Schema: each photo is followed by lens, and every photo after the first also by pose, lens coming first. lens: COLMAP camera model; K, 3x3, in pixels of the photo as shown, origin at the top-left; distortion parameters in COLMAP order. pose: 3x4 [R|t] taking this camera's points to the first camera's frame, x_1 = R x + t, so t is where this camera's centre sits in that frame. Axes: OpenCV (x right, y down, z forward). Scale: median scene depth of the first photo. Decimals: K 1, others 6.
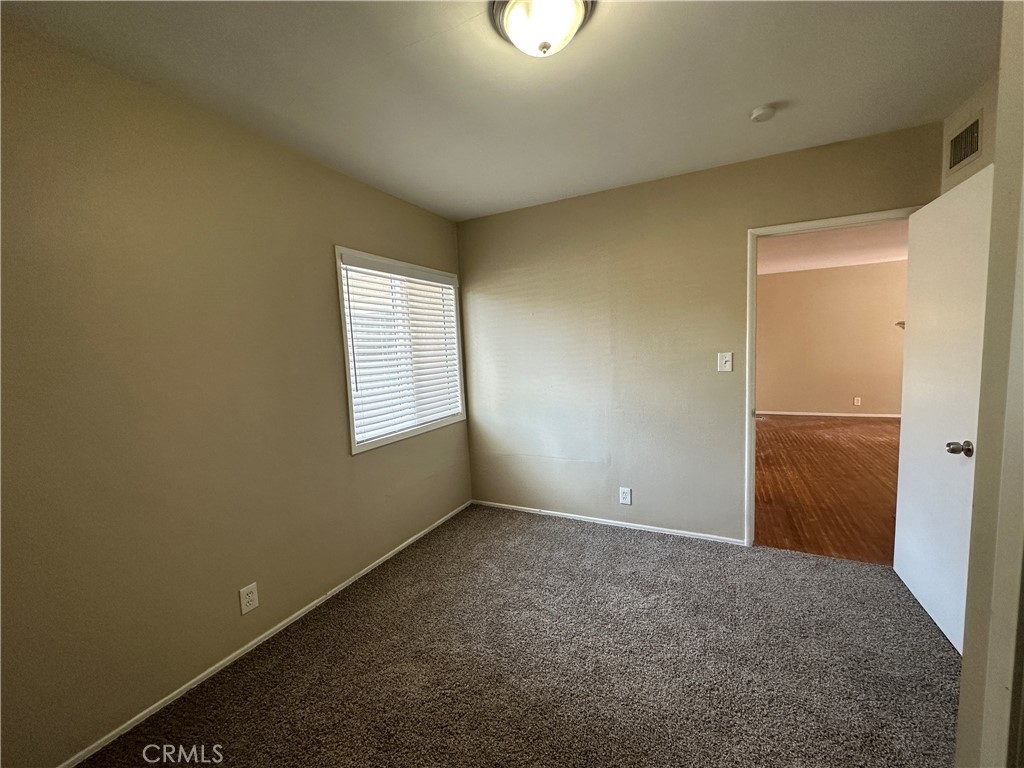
lens RADIAL K [[409.9, 0, 511.8], [0, 409.9, 386.6], [0, 0, 1]] dist [-0.001621, -0.000097]
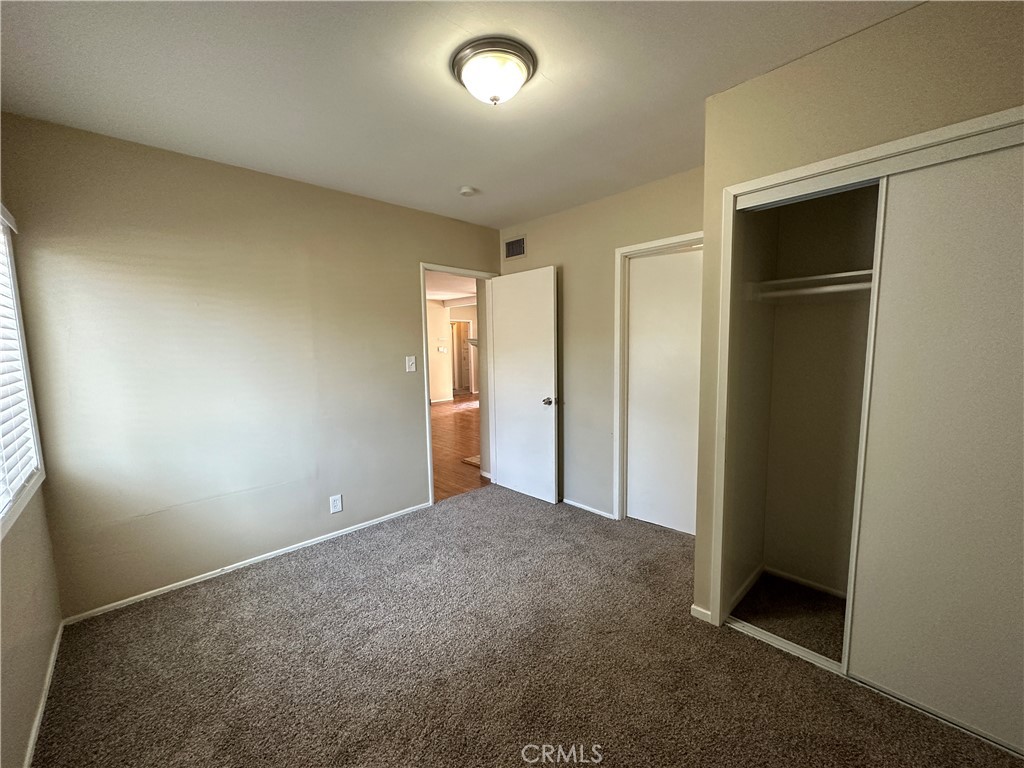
lens RADIAL K [[409.9, 0, 511.8], [0, 409.9, 386.6], [0, 0, 1]] dist [-0.001621, -0.000097]
pose [[0.337791, -0.059705, 0.939325, -0.537234], [0.093394, 0.995187, 0.029670, -0.000253], [-0.936576, 0.077705, 0.341742, 0.286792]]
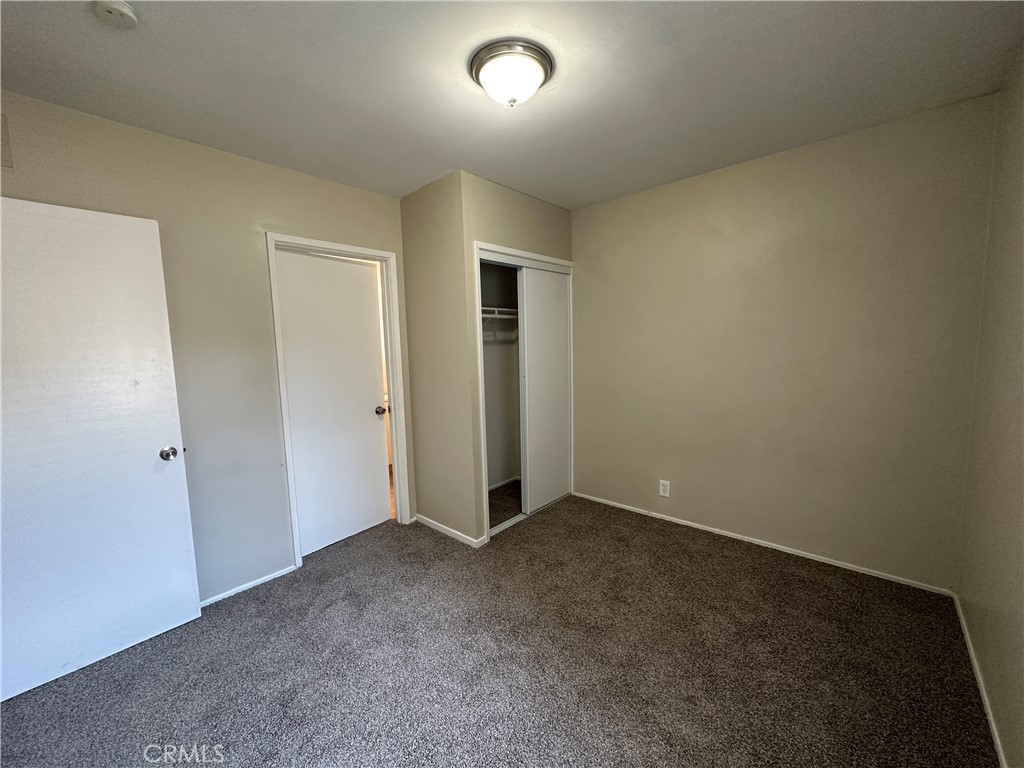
lens RADIAL K [[409.9, 0, 511.8], [0, 409.9, 386.6], [0, 0, 1]] dist [-0.001621, -0.000097]
pose [[-0.964745, 0.038297, 0.260386, -0.102184], [0.091076, 0.976810, 0.193774, -0.110005], [-0.246926, 0.210657, -0.945860, 1.128338]]
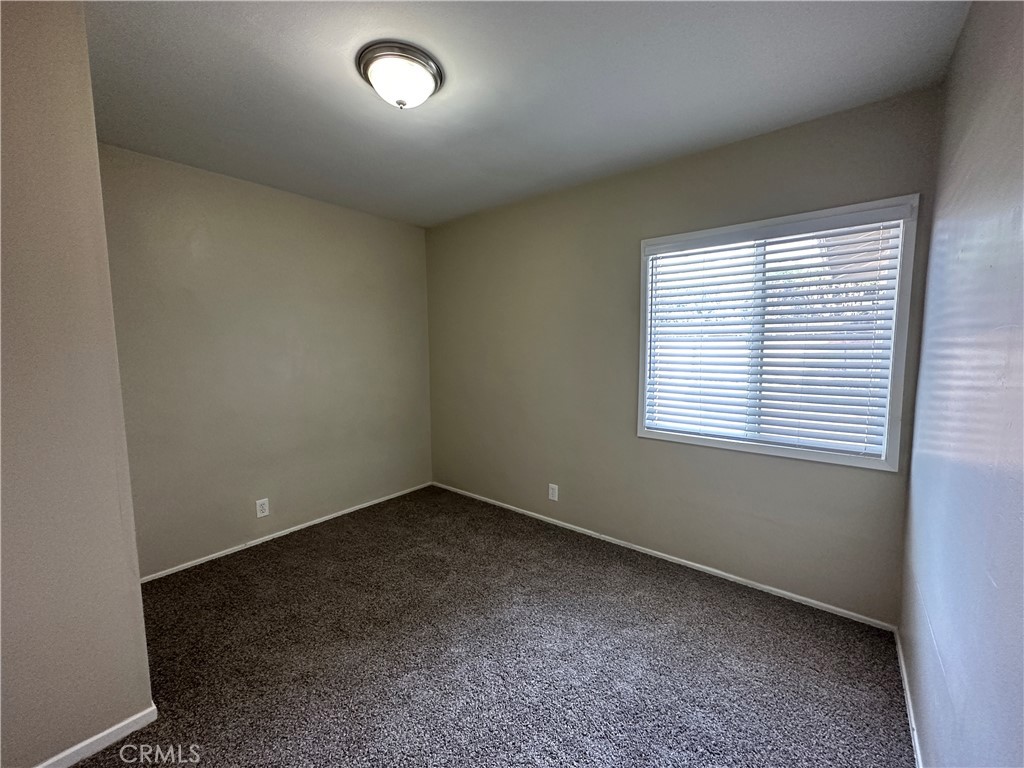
lens RADIAL K [[409.9, 0, 511.8], [0, 409.9, 386.6], [0, 0, 1]] dist [-0.001621, -0.000097]
pose [[-0.211460, 0.143065, -0.966859, 0.636874], [-0.076862, 0.983732, 0.162372, -0.100518], [0.974360, 0.108650, -0.197023, 0.800695]]
